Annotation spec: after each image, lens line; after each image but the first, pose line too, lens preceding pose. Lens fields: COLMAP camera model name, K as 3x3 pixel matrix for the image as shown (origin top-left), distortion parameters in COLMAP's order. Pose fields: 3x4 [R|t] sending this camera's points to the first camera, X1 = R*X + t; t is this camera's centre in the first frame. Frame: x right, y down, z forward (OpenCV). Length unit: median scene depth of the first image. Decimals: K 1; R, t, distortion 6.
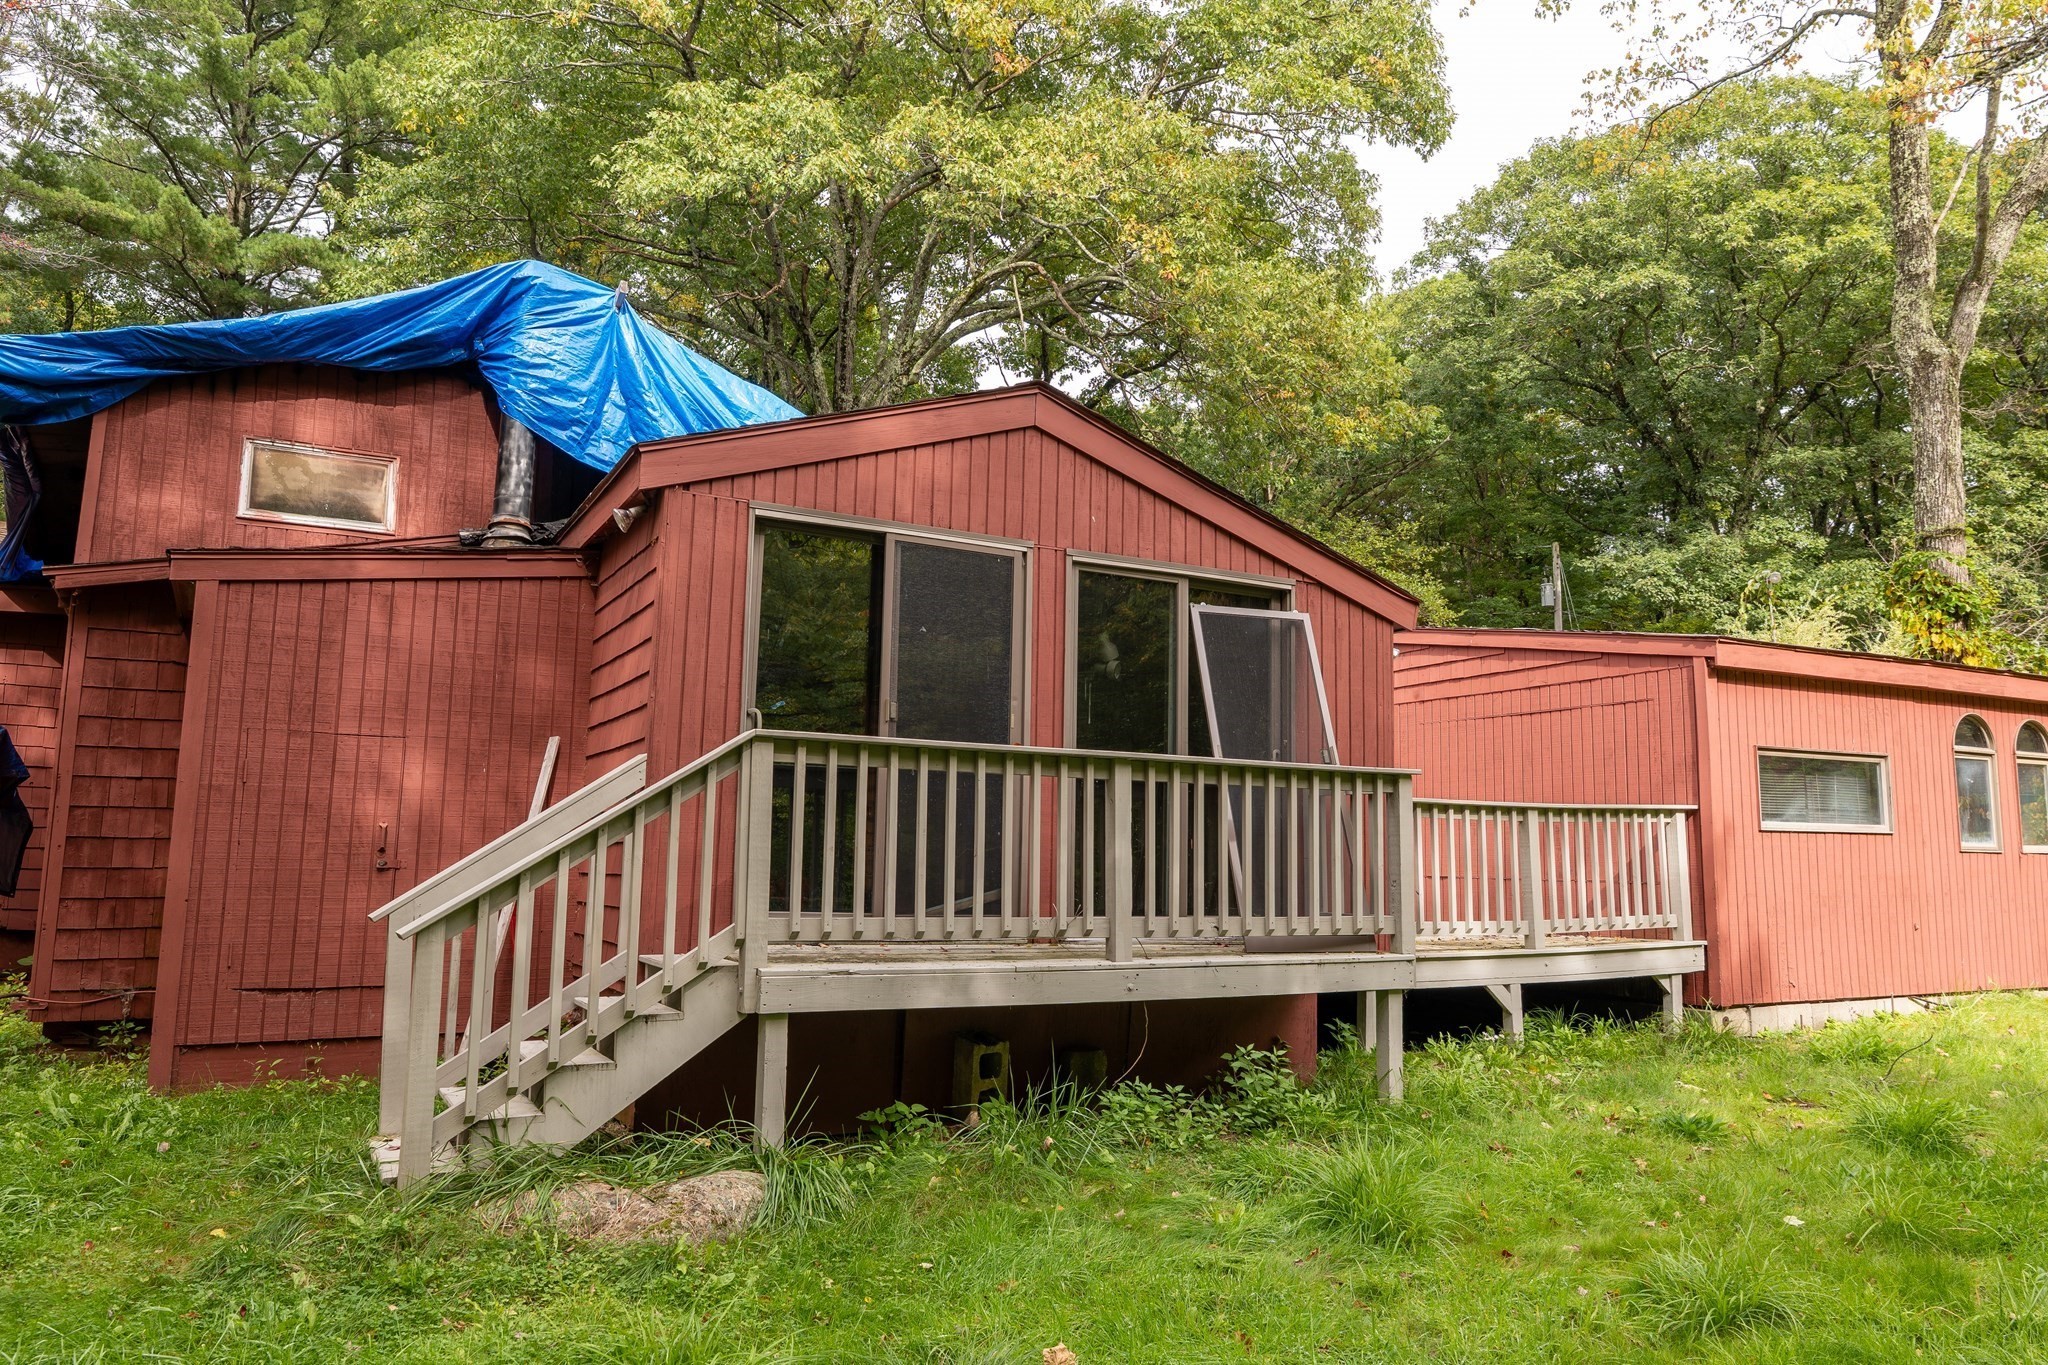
lens RADIAL K [[1424.0, 0, 1024.9], [0, 1424.0, 686.1], [0, 0, 1]] dist [0.002564, -0.000841]
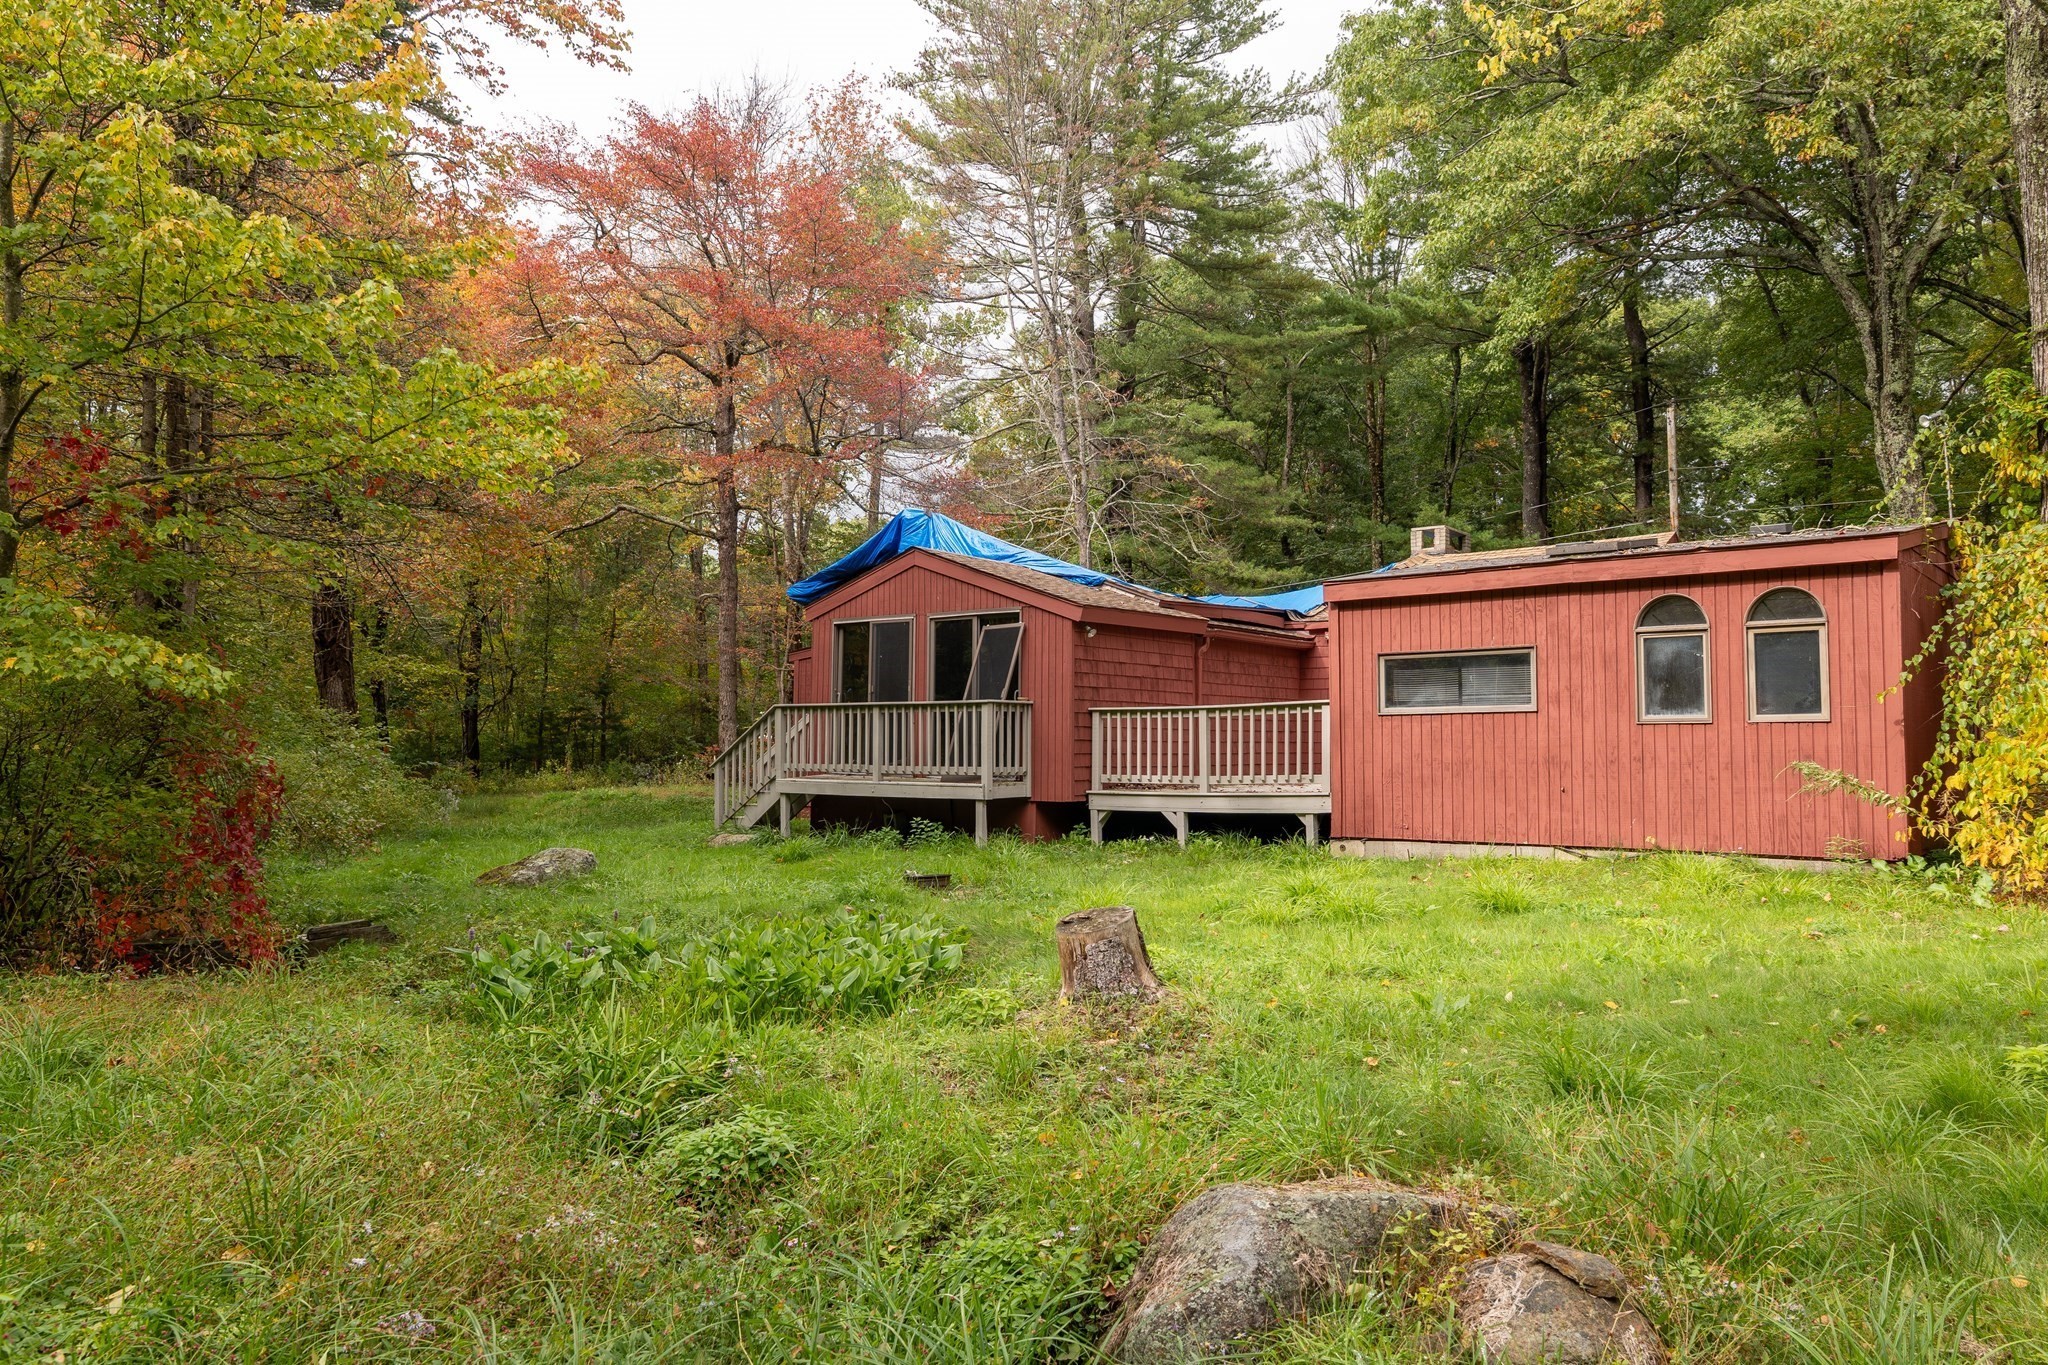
lens RADIAL K [[1424.0, 0, 1028.8], [0, 1424.0, 685.8], [0, 0, 1]] dist [0.002564, -0.000841]
pose [[0.396908, -0.043222, -0.916840, 1.734618], [0.136681, 0.990537, 0.012474, 0.010135], [0.907624, -0.130266, 0.399060, 0.155828]]
